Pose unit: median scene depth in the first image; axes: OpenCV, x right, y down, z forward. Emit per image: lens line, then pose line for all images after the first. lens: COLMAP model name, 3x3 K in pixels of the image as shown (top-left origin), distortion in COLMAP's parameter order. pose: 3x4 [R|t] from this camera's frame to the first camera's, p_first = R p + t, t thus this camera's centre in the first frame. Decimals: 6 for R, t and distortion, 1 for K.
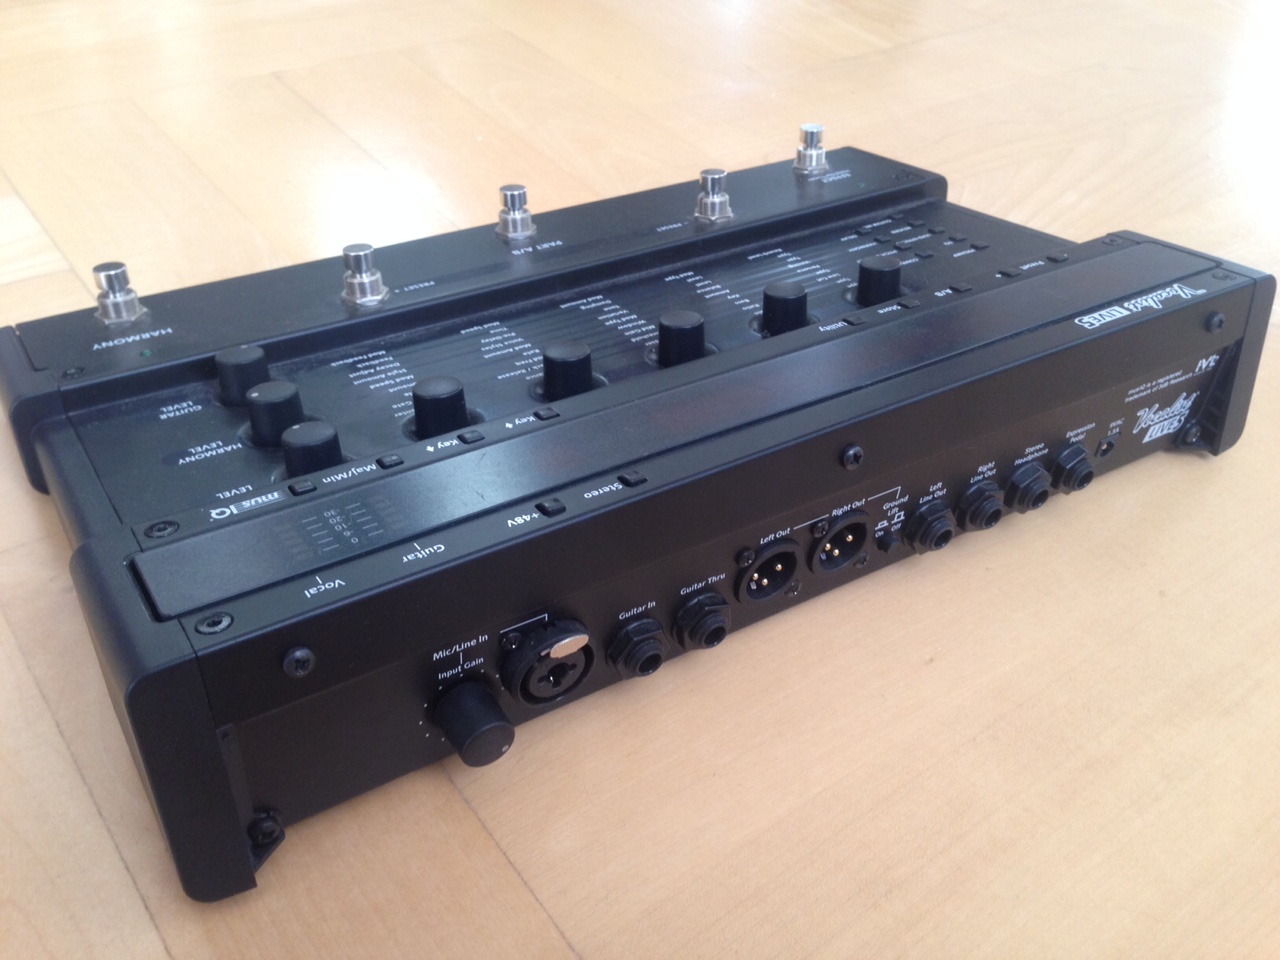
lens RADIAL K [[1201.1, 0, 640.0], [0, 1201.1, 480.0], [0, 0, 1]] dist [0.047364, 0.012626]
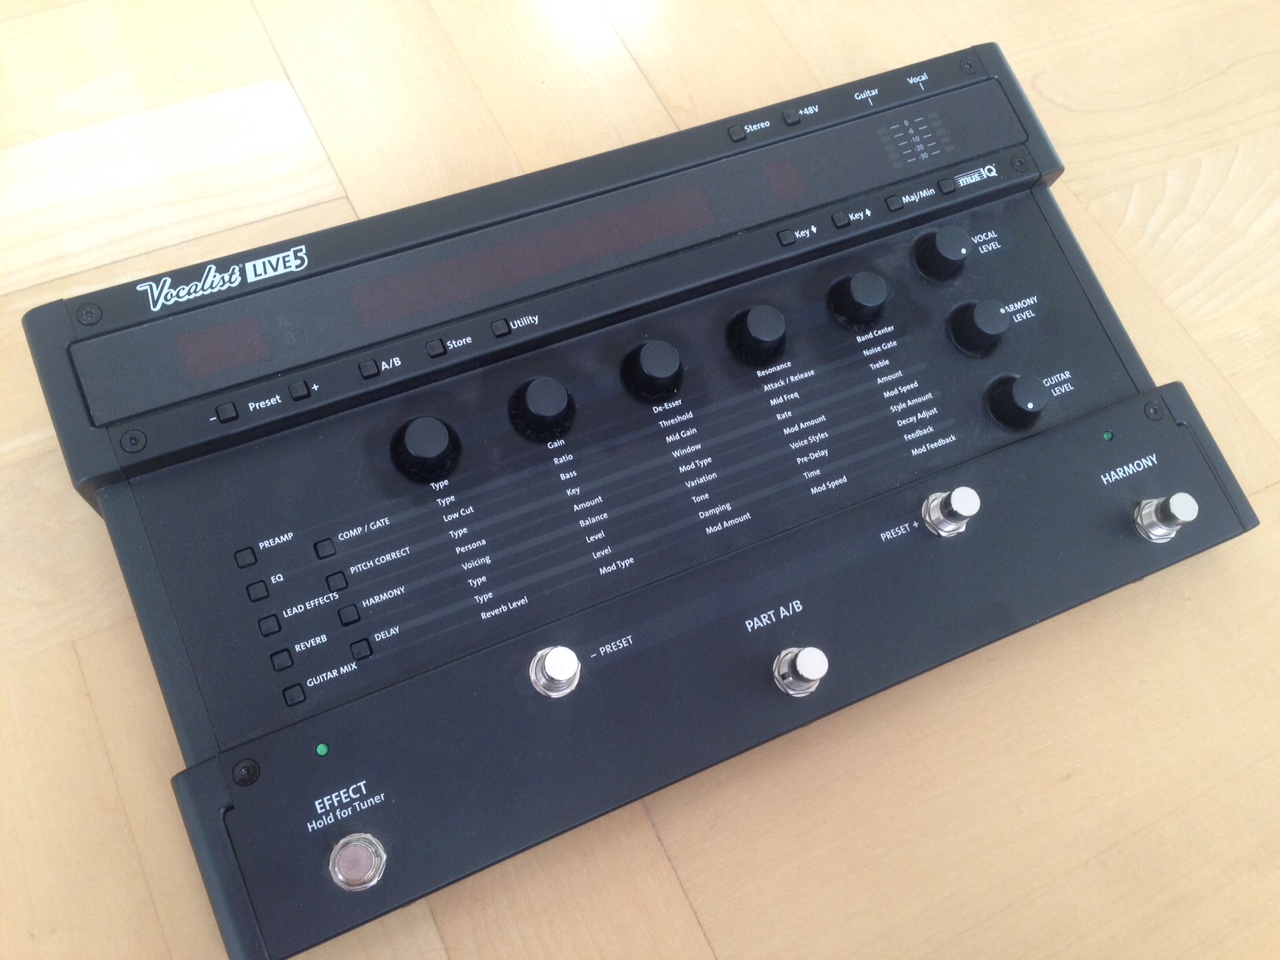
lens RADIAL K [[1201.1, 0, 640.0], [0, 1201.1, 480.0], [0, 0, 1]] dist [0.047364, 0.012626]
pose [[-0.976397, -0.195163, -0.092520, 0.120187], [-0.051310, -0.206506, 0.977099, -1.116537], [-0.209799, 0.958784, 0.191618, 0.829790]]
